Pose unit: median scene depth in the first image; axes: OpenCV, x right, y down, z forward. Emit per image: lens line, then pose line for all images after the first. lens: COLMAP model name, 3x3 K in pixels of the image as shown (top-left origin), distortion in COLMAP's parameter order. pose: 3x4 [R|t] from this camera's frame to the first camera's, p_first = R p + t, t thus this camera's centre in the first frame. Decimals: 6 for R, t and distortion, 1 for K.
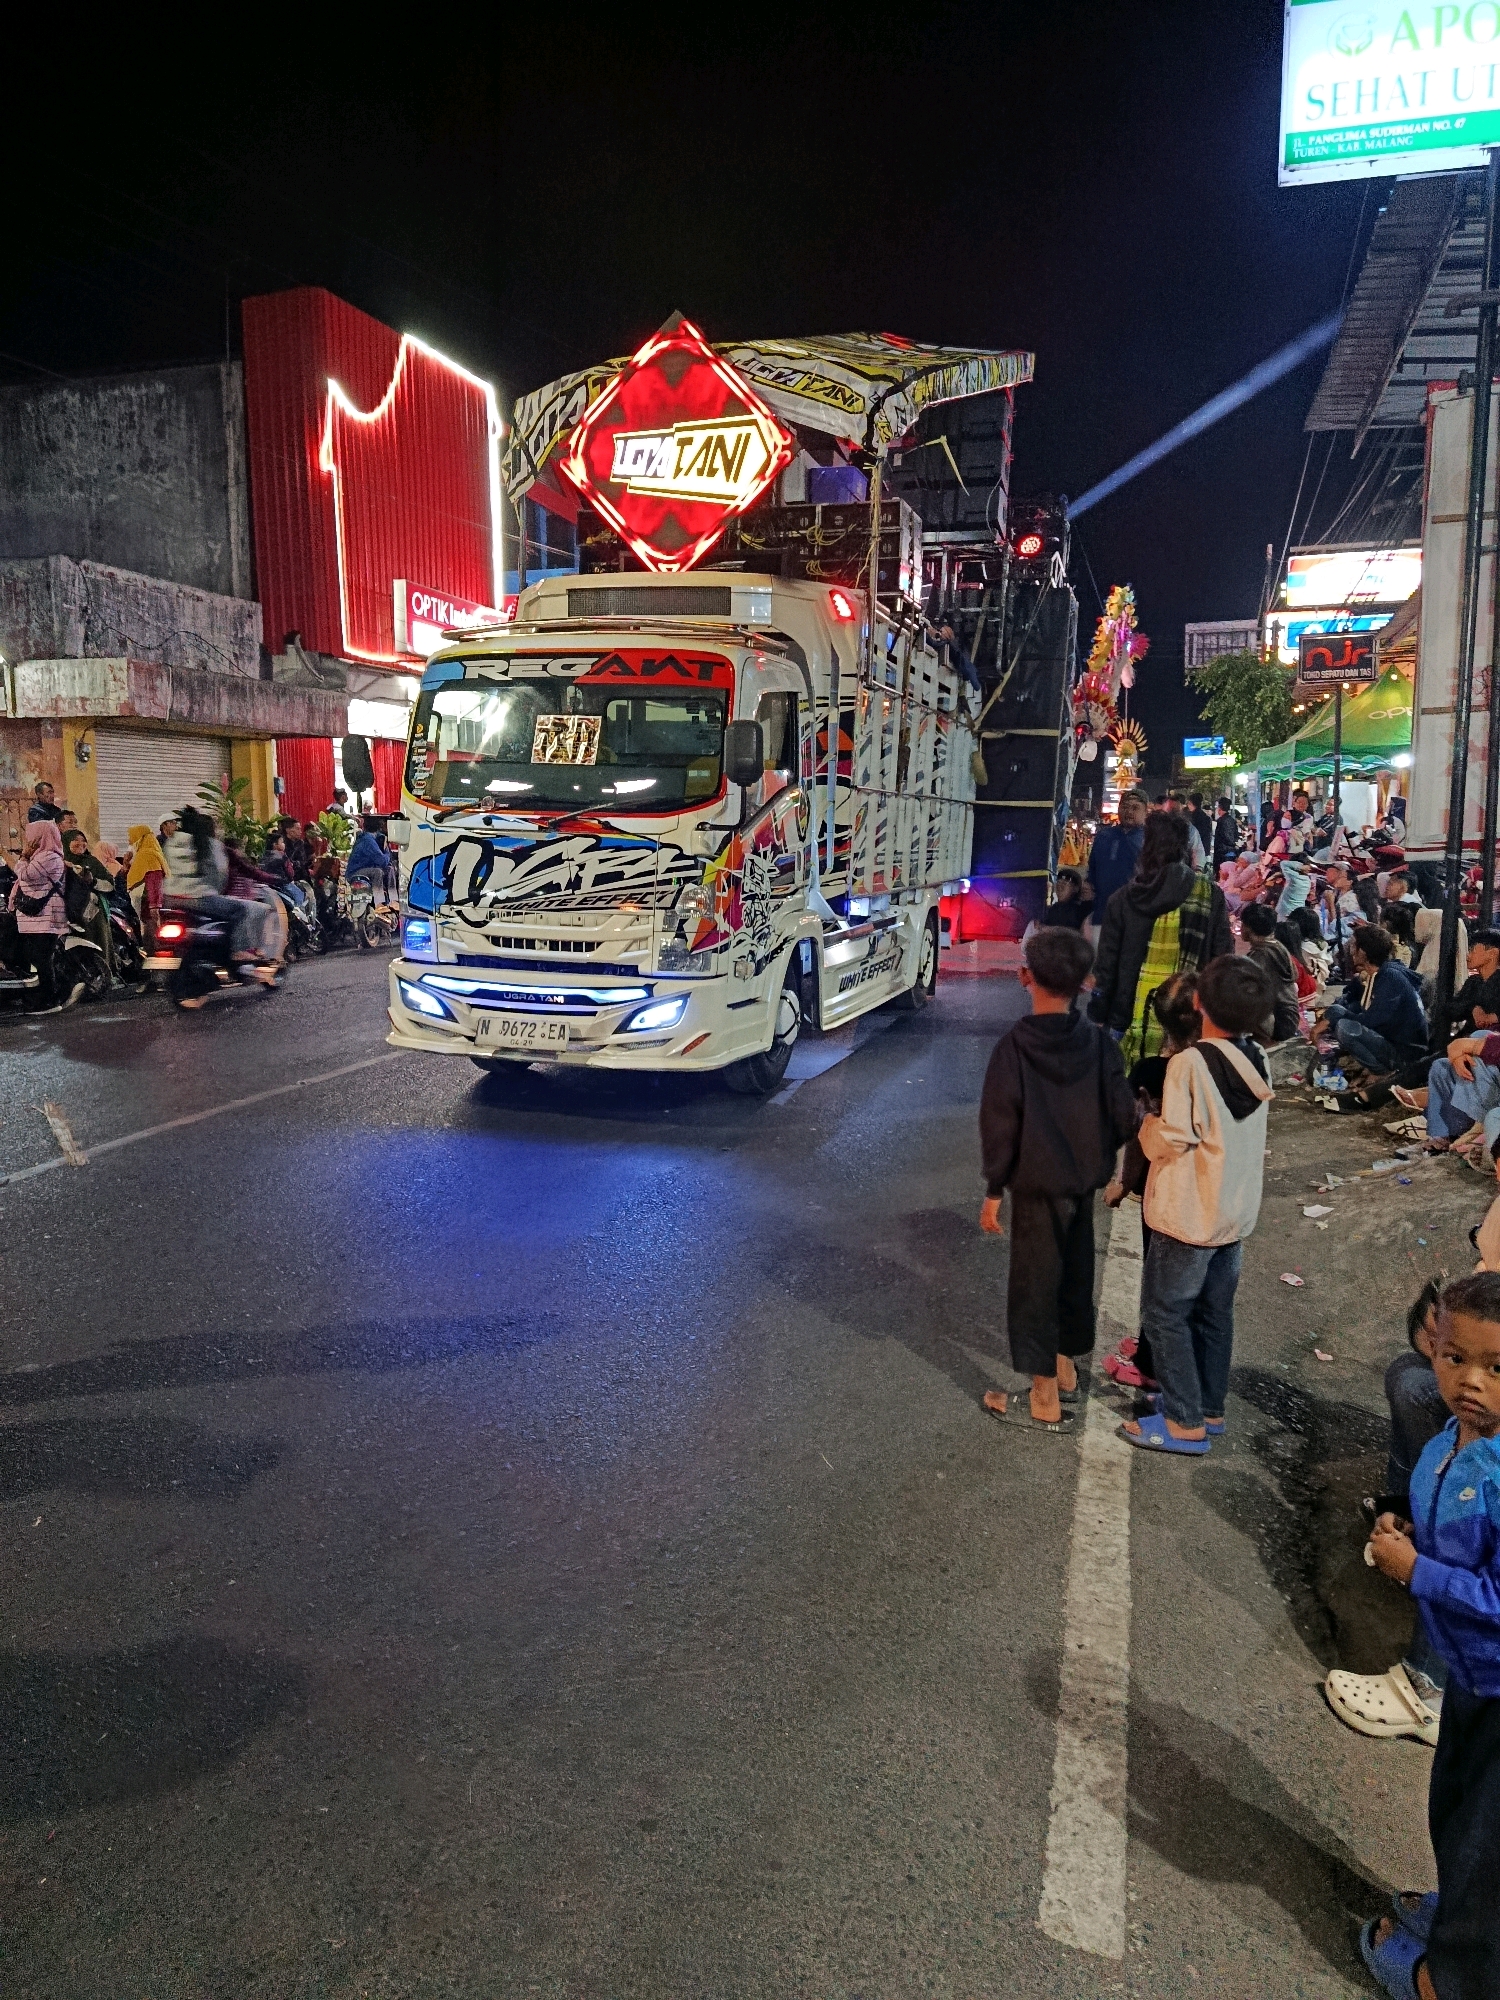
lens RADIAL K [[1414.8, 0, 748.7], [0, 1414.8, 999.8], [0, 0, 1]] dist [0.010906, -0.022819]
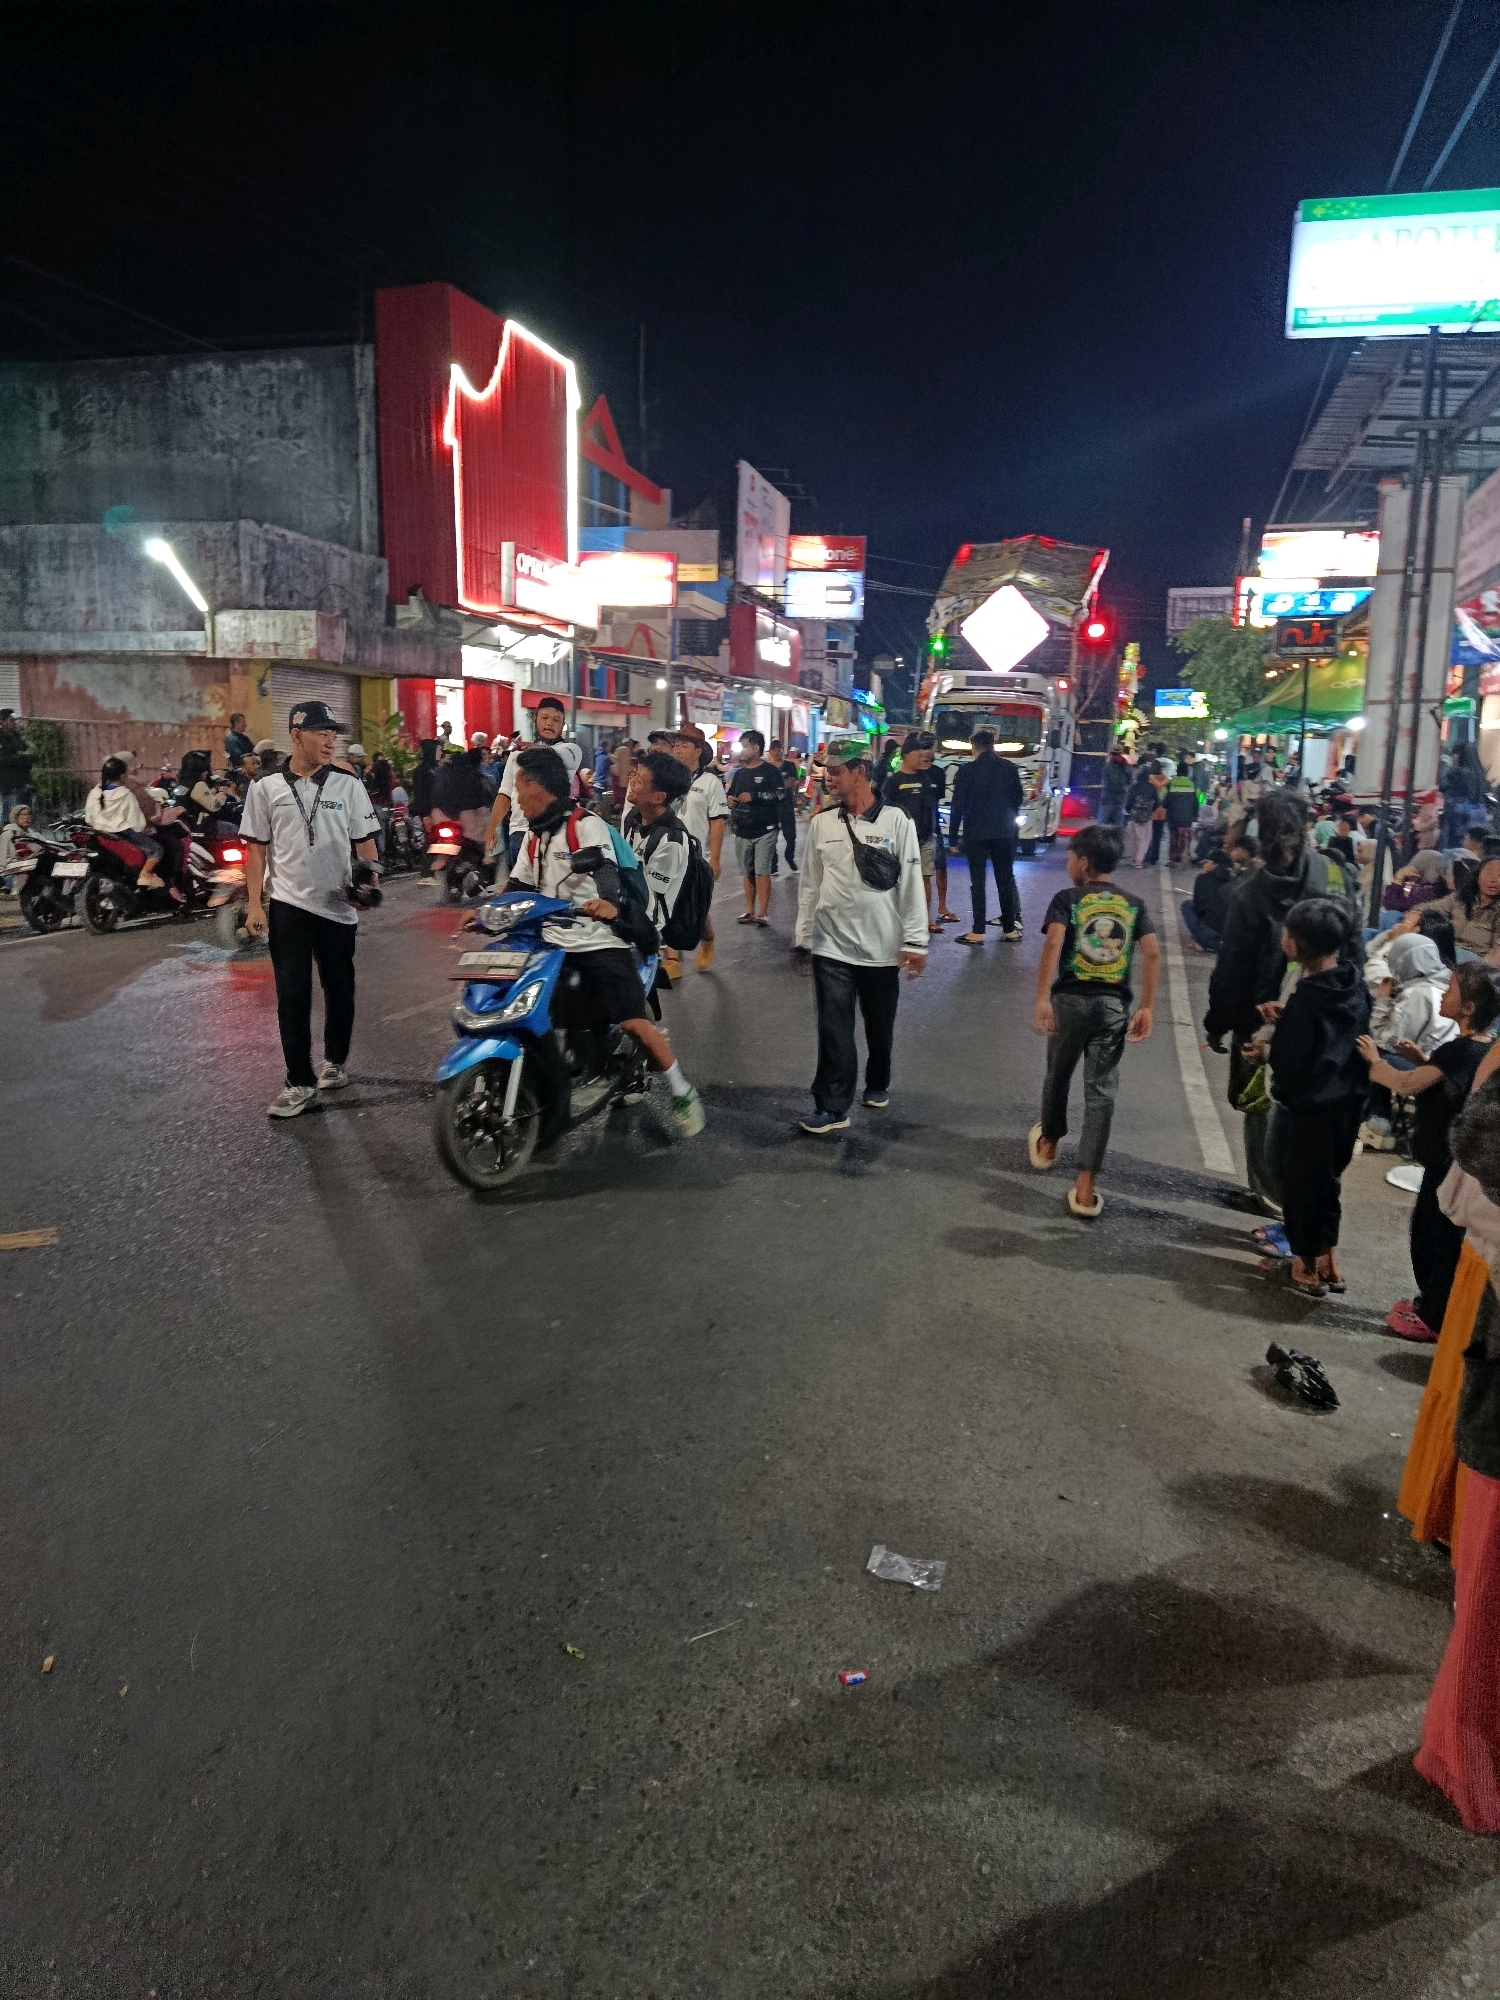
lens RADIAL K [[1414.8, 0, 754.6], [0, 1414.8, 1004.0], [0, 0, 1]] dist [0.010906, -0.022819]
pose [[0.999158, 0.020121, 0.035746, -0.079975], [-0.021805, 0.998639, 0.047378, 0.020708], [-0.034744, -0.048118, 0.998237, -0.177951]]
